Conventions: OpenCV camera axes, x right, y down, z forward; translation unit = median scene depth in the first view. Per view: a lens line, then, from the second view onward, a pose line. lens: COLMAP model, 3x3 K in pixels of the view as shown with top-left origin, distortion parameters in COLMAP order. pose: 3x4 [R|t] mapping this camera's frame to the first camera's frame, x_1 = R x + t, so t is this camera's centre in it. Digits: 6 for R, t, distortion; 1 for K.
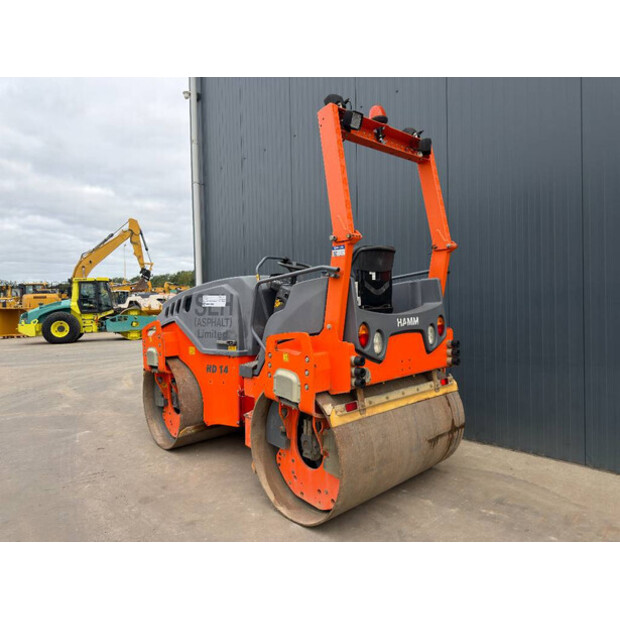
lens RADIAL K [[429.6, 0, 311.0], [0, 429.6, 311.1], [0, 0, 1]] dist [0.010324, -0.001146]
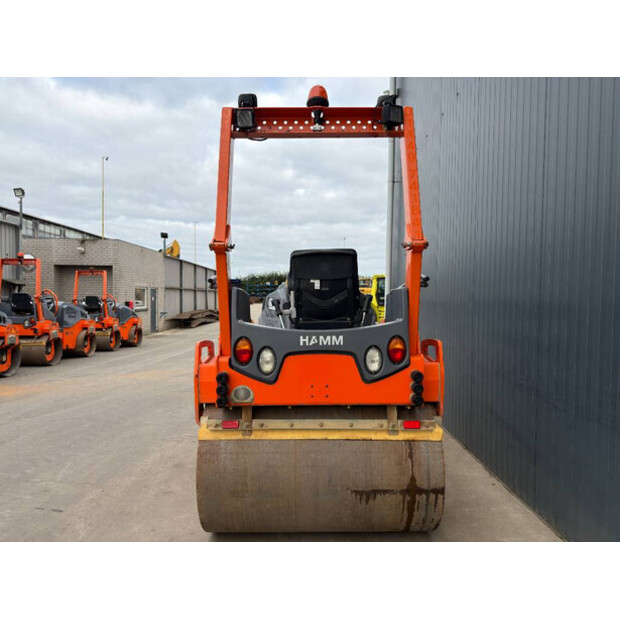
lens RADIAL K [[429.6, 0, 311.3], [0, 429.6, 312.4], [0, 0, 1]] dist [0.010324, -0.001146]
pose [[0.749998, 0.050222, -0.659531, 0.685651], [-0.039121, 0.998736, 0.031563, -0.050113], [0.660283, 0.002129, 0.751014, 0.328049]]
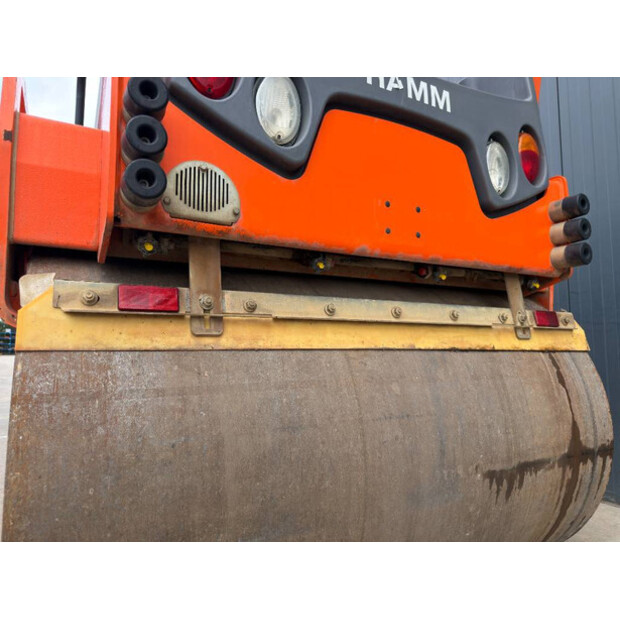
lens RADIAL K [[429.6, 0, 314.5], [0, 429.6, 307.1], [0, 0, 1]] dist [0.010324, -0.001146]
pose [[0.971675, 0.008083, -0.236182, 0.211962], [-0.034375, 0.993620, -0.107416, 0.206777], [0.233807, 0.112492, 0.965753, 0.618904]]
